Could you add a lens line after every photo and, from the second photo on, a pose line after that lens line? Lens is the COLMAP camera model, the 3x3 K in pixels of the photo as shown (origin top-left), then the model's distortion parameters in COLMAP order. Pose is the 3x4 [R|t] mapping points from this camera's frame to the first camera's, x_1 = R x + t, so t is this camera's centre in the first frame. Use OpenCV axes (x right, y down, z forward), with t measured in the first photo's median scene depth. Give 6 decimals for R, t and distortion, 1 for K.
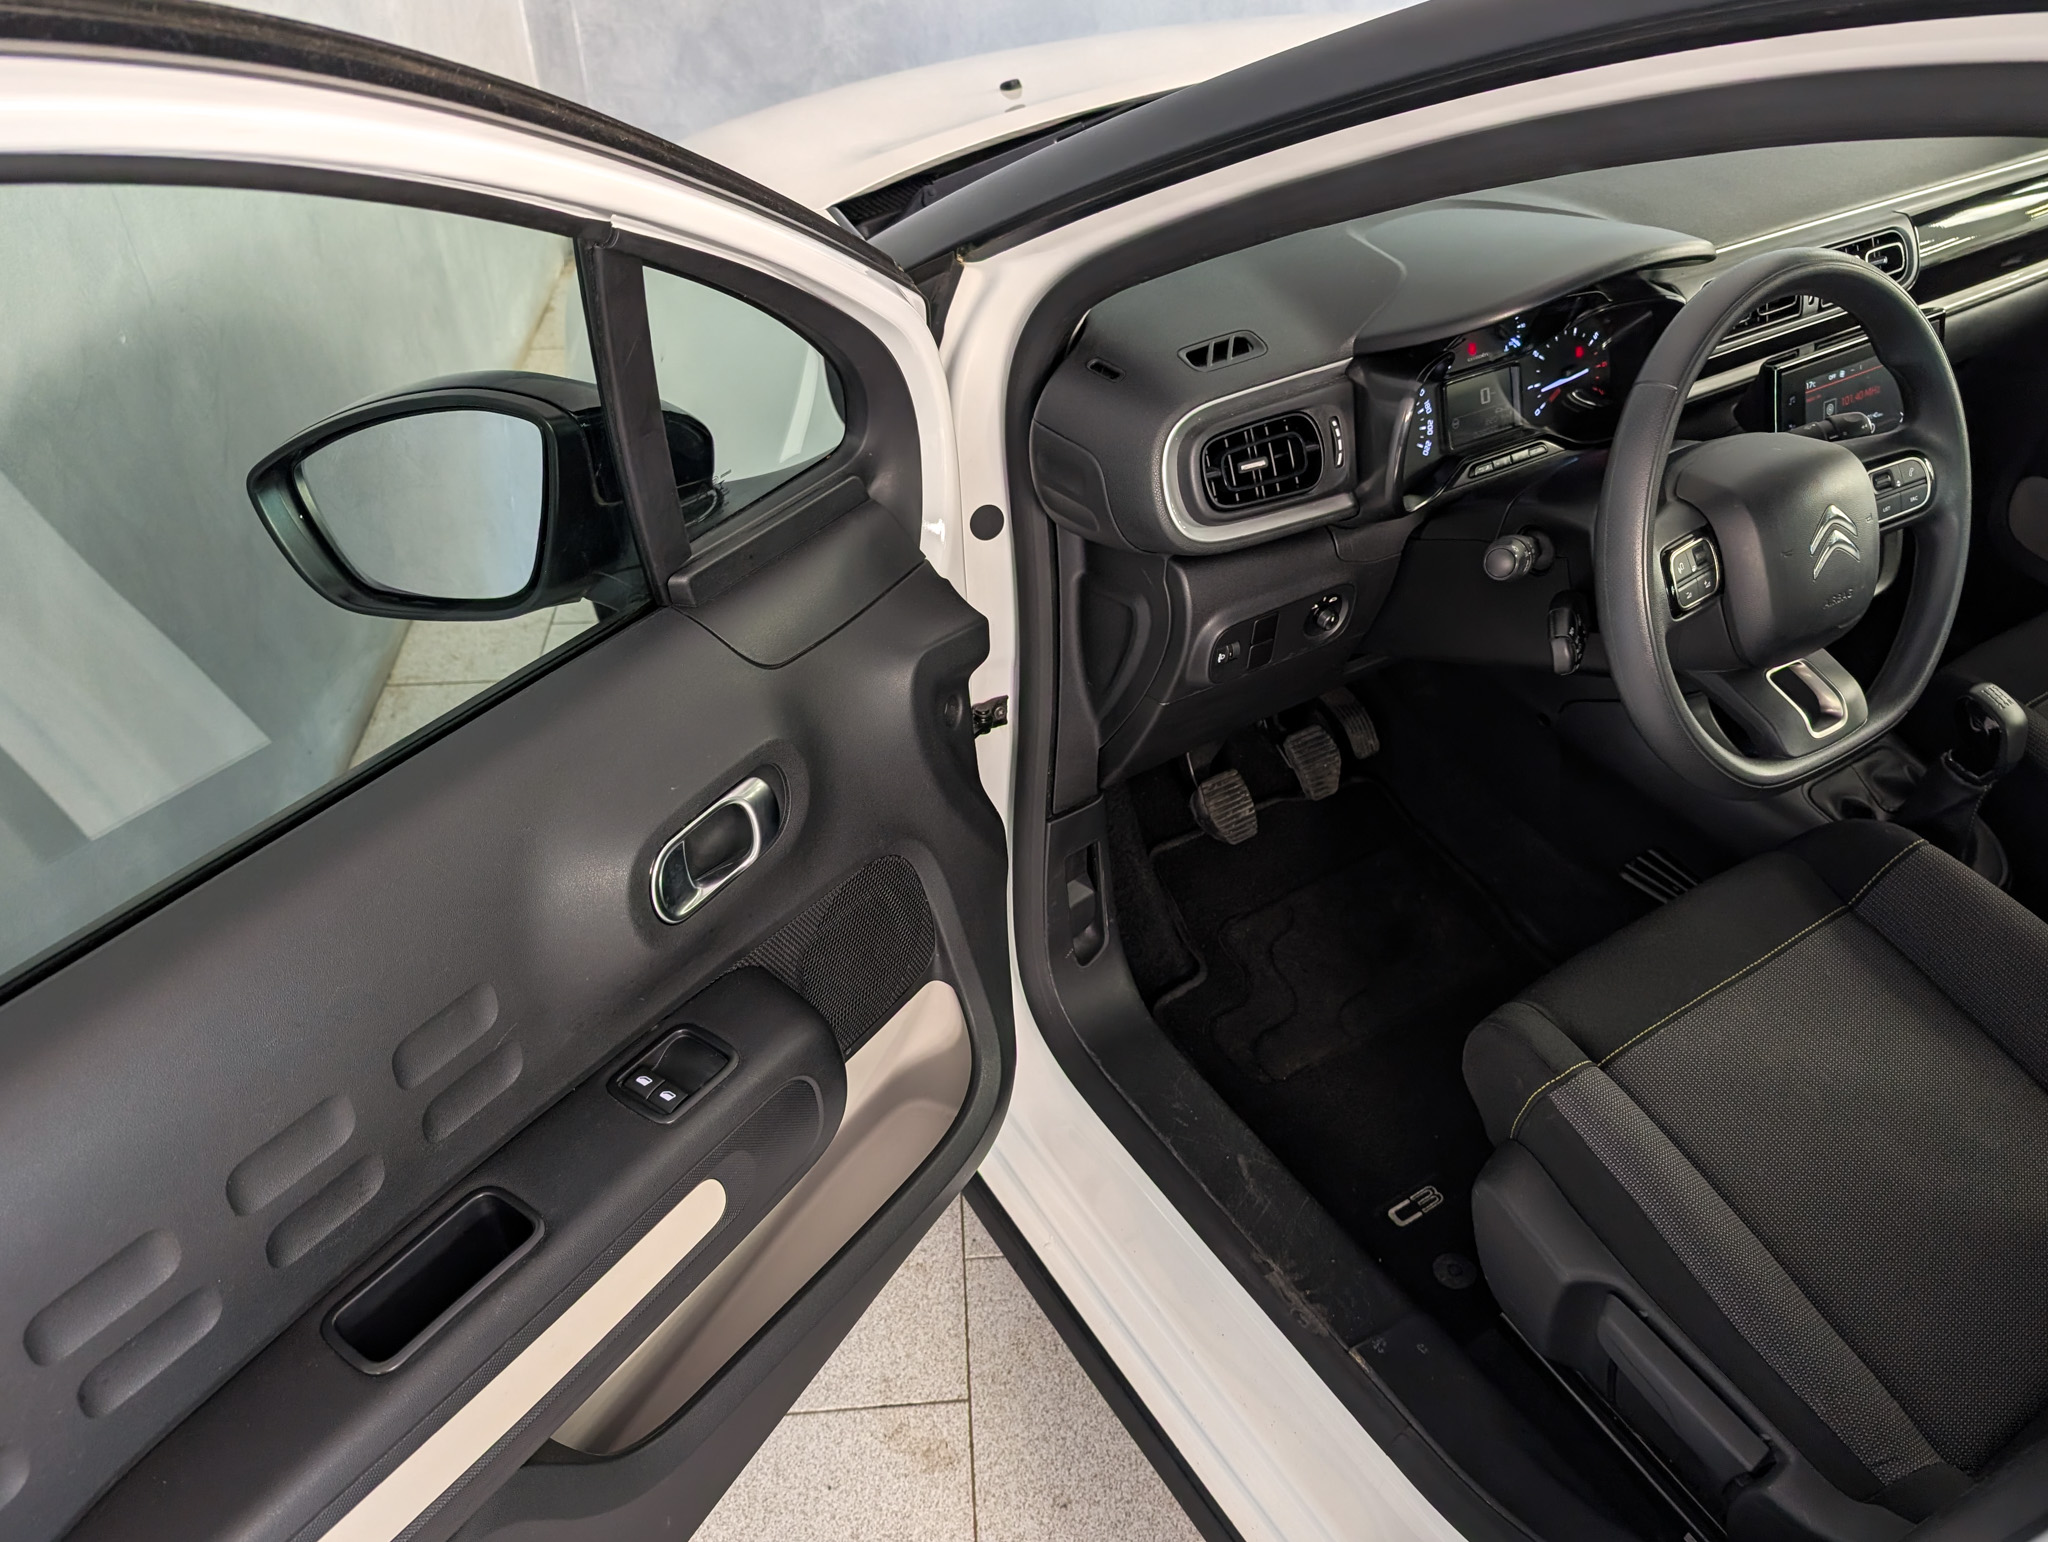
lens RADIAL K [[1610.0, 0, 1024.0], [0, 1610.0, 771.0], [0, 0, 1]] dist [-0.000169, -0.000554]
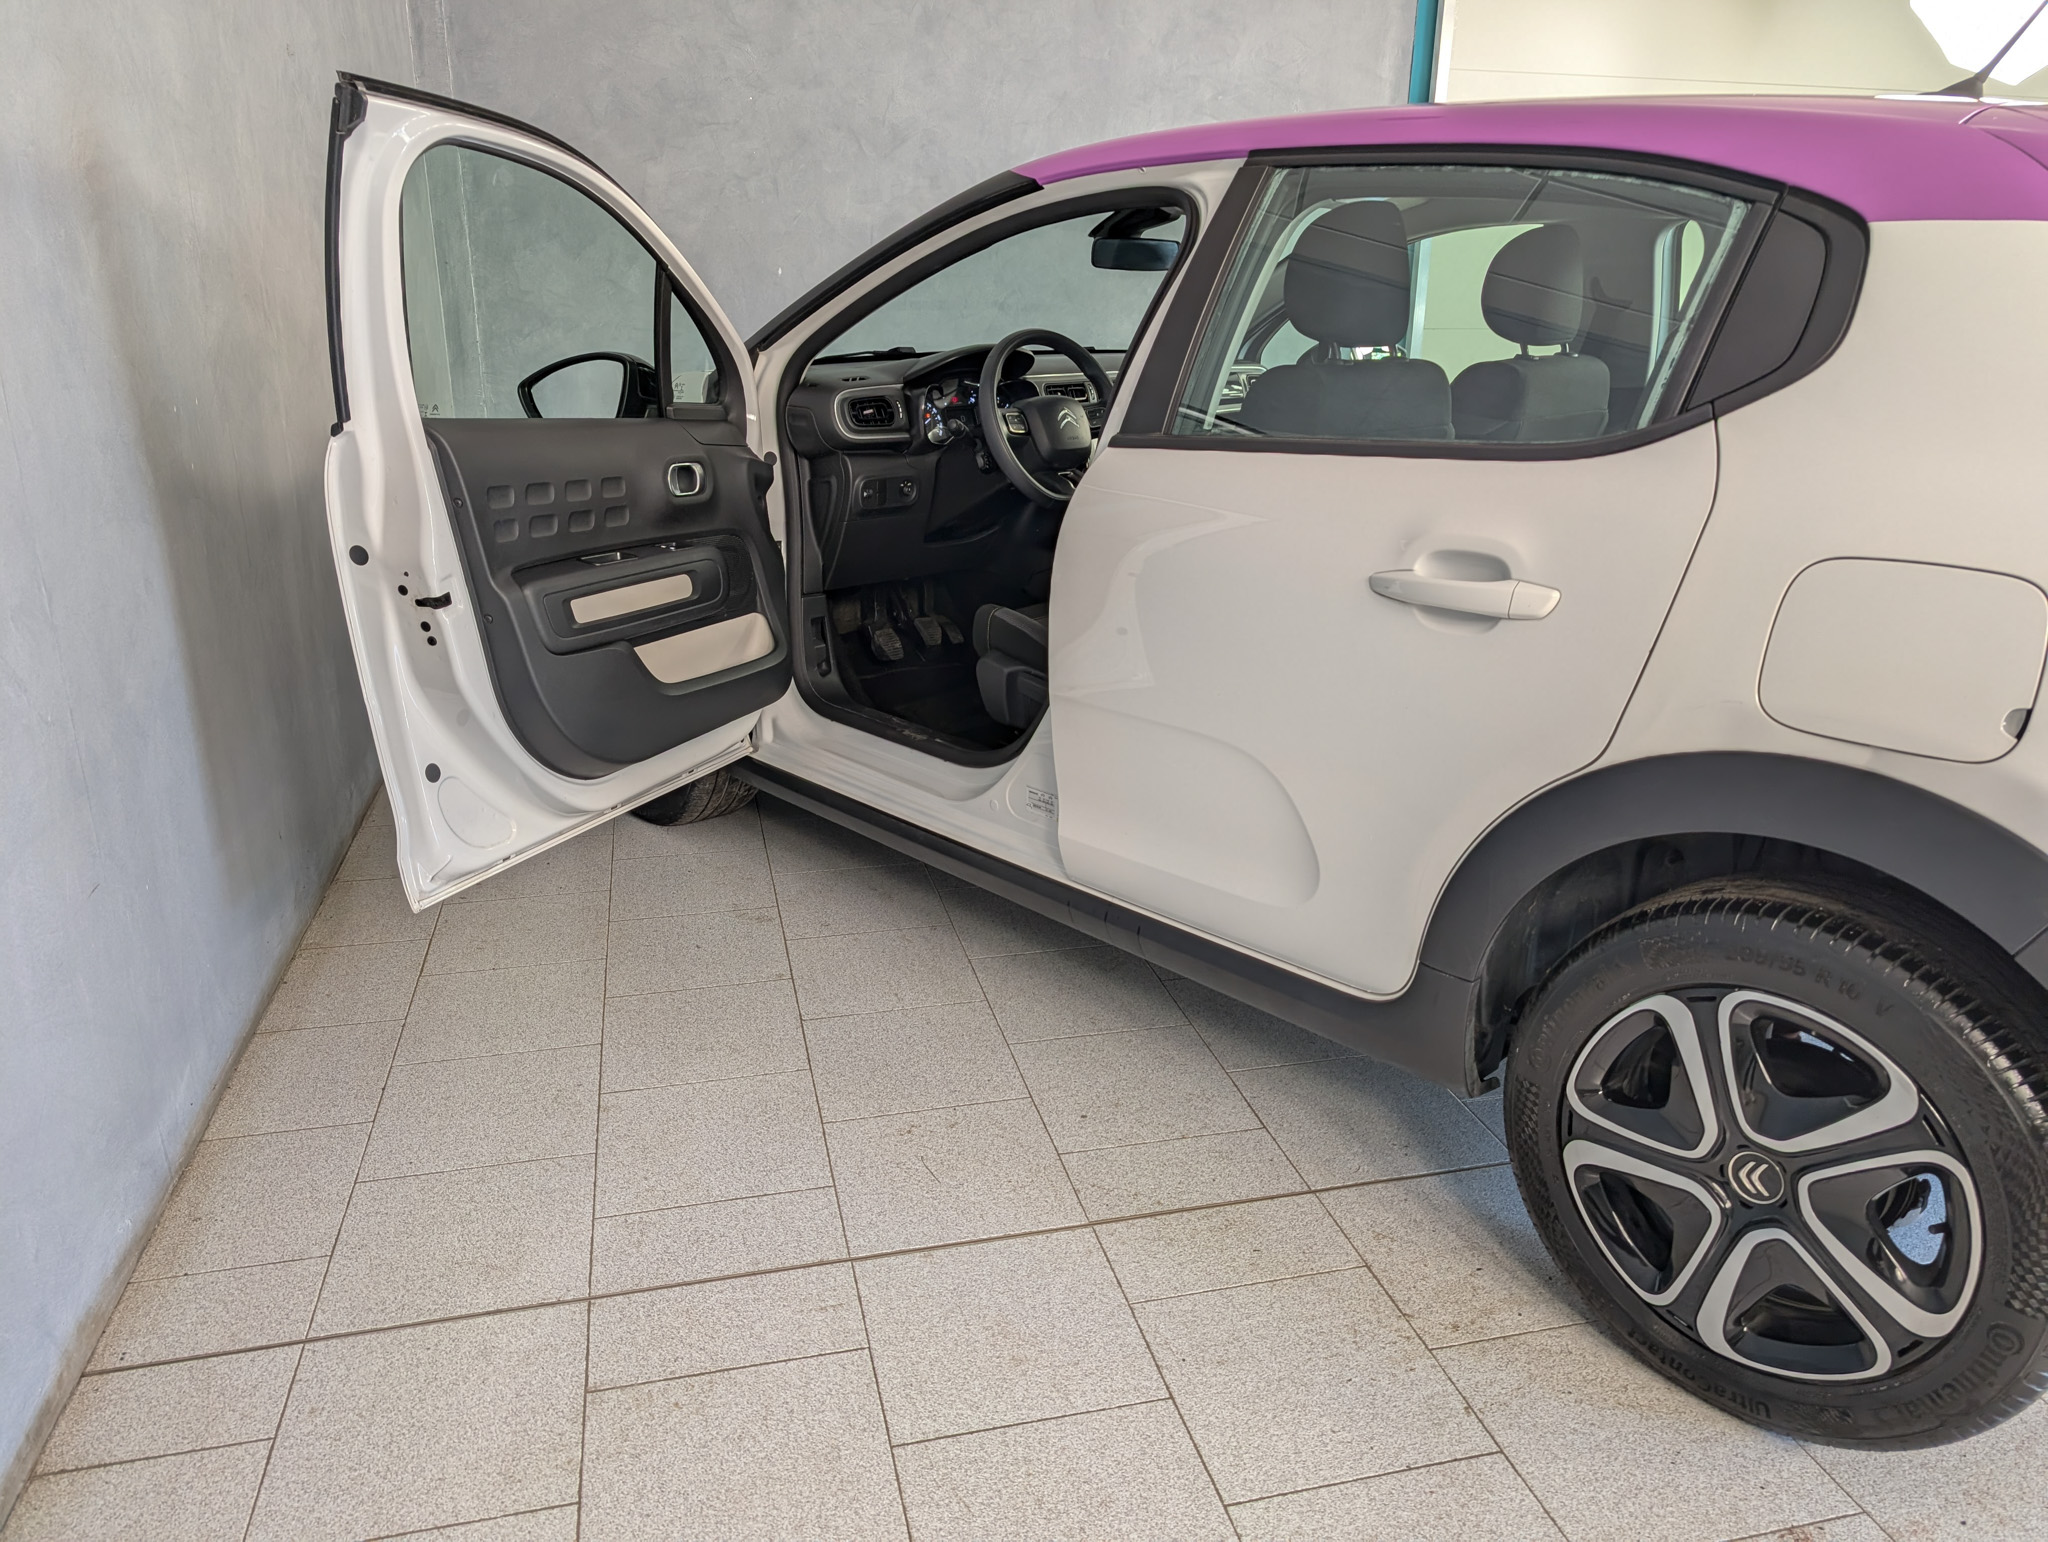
lens RADIAL K [[1488.3, 0, 1024.0], [0, 1488.3, 771.0], [0, 0, 1]] dist [0.000769, -0.001251]
pose [[0.985588, -0.048784, 0.161975, -0.034646], [0.099502, 0.941538, -0.321879, 1.142496], [-0.136803, 0.333357, 0.932823, -1.119497]]
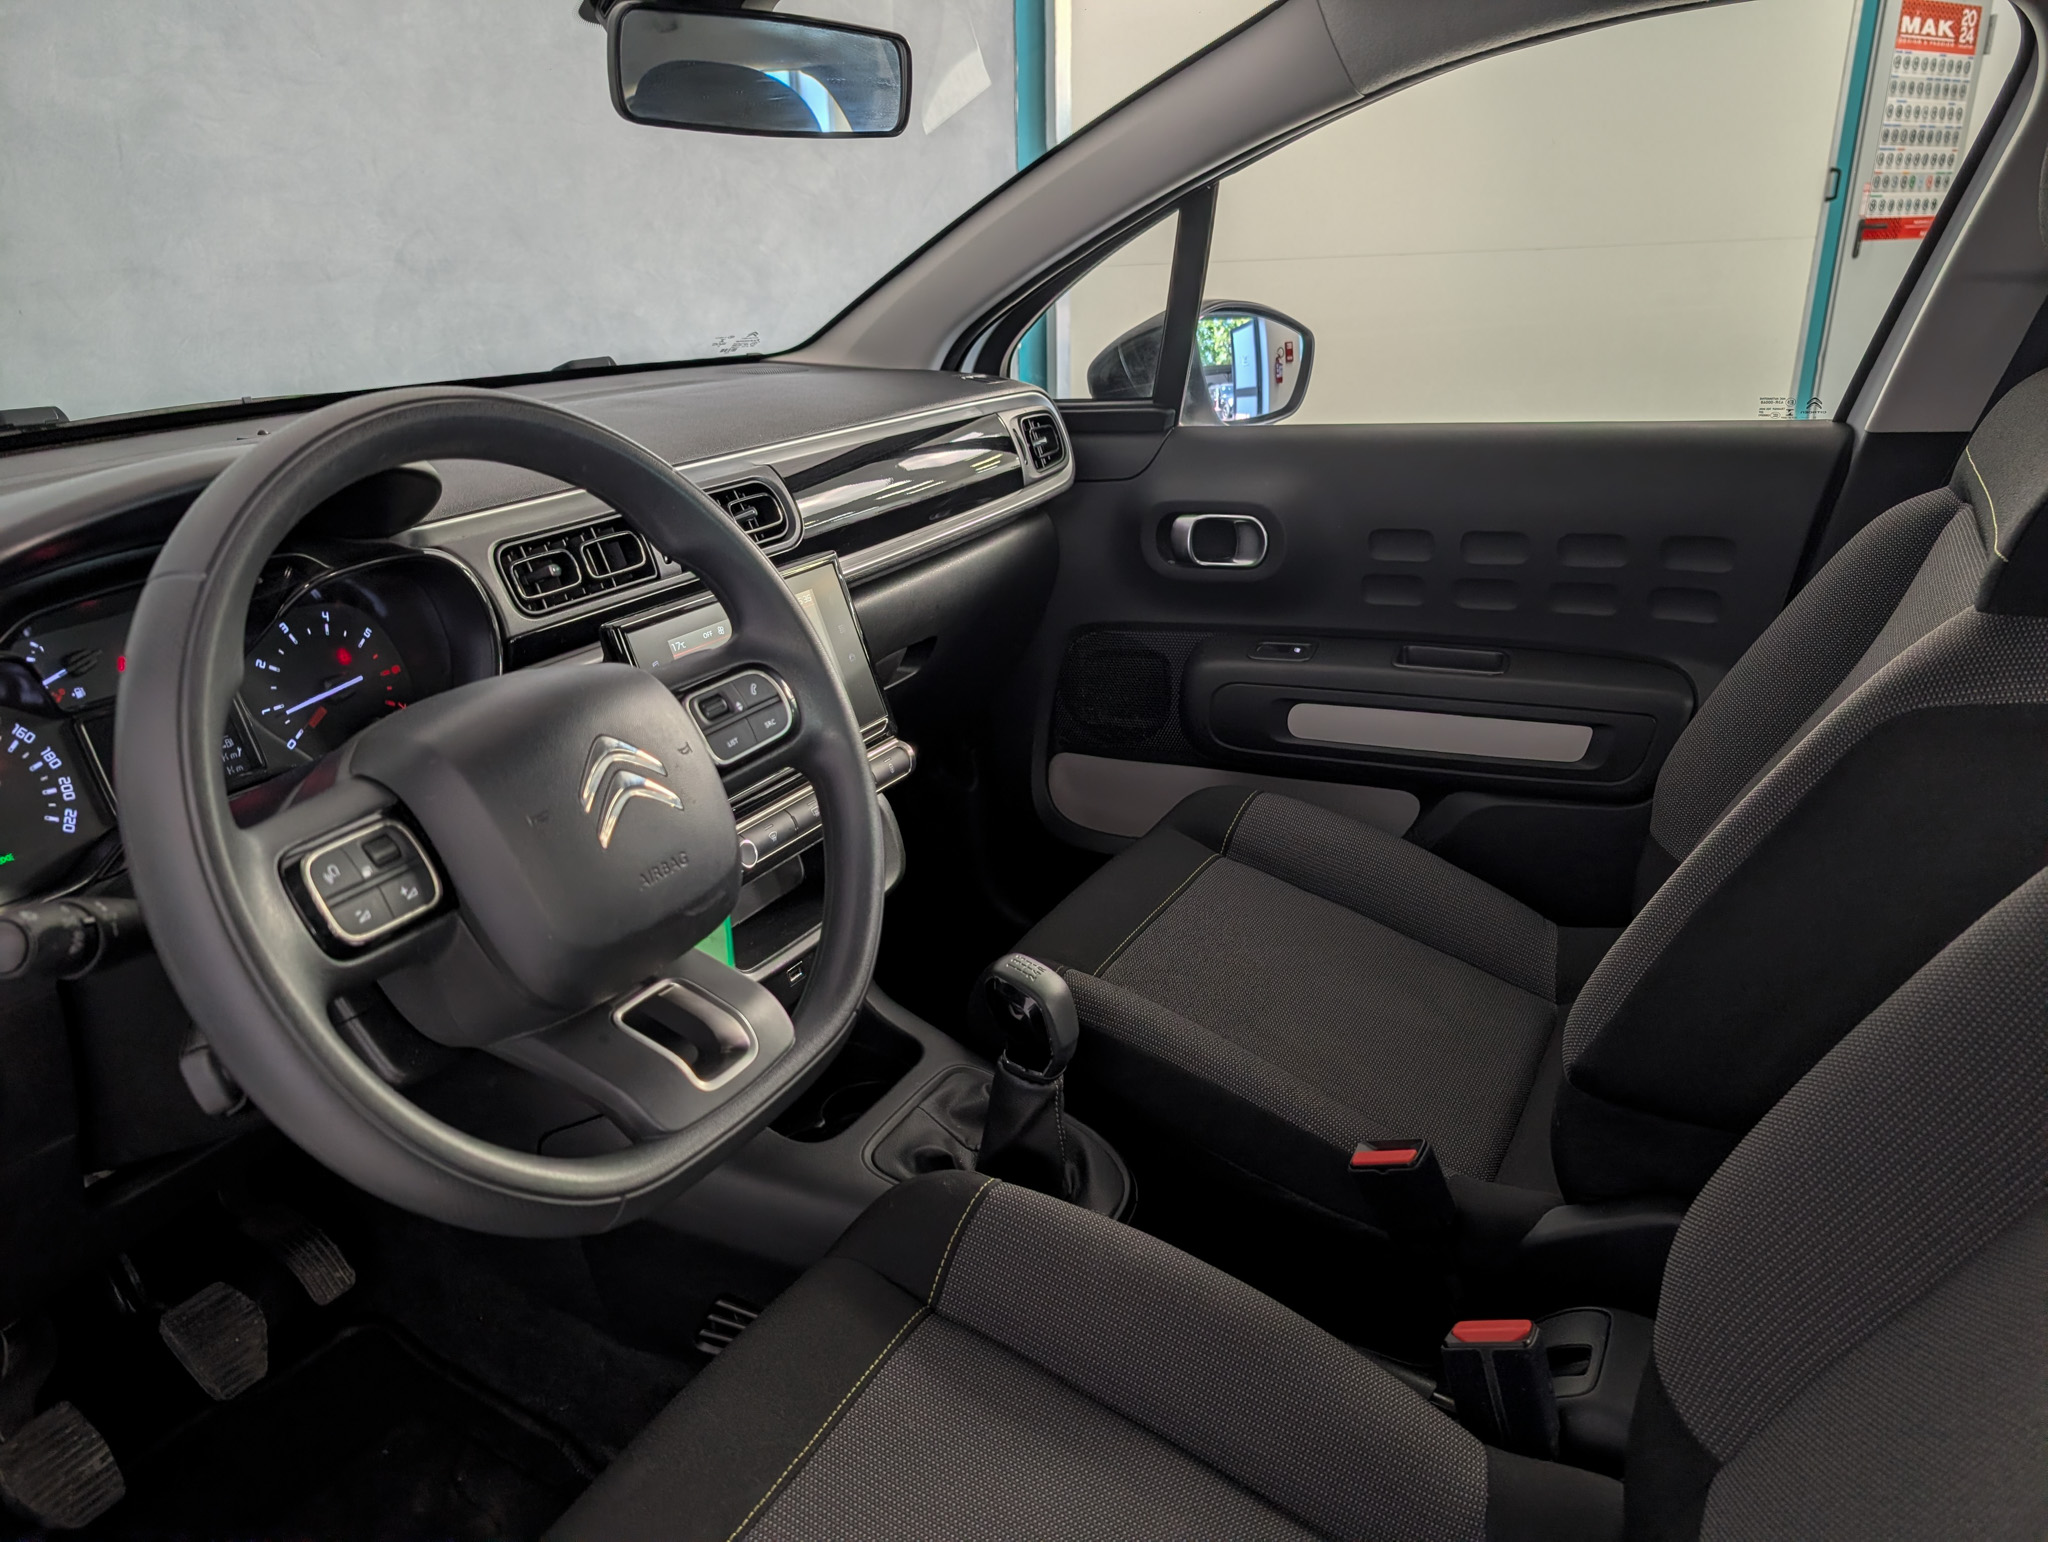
lens RADIAL K [[1488.3, 0, 1024.0], [0, 1488.3, 771.0], [0, 0, 1]] dist [0.000769, -0.001251]
pose [[0.875657, -0.197545, 0.440683, 0.334172], [0.321150, 0.919699, -0.225867, 0.031887], [-0.360677, 0.339308, 0.868782, 0.370005]]
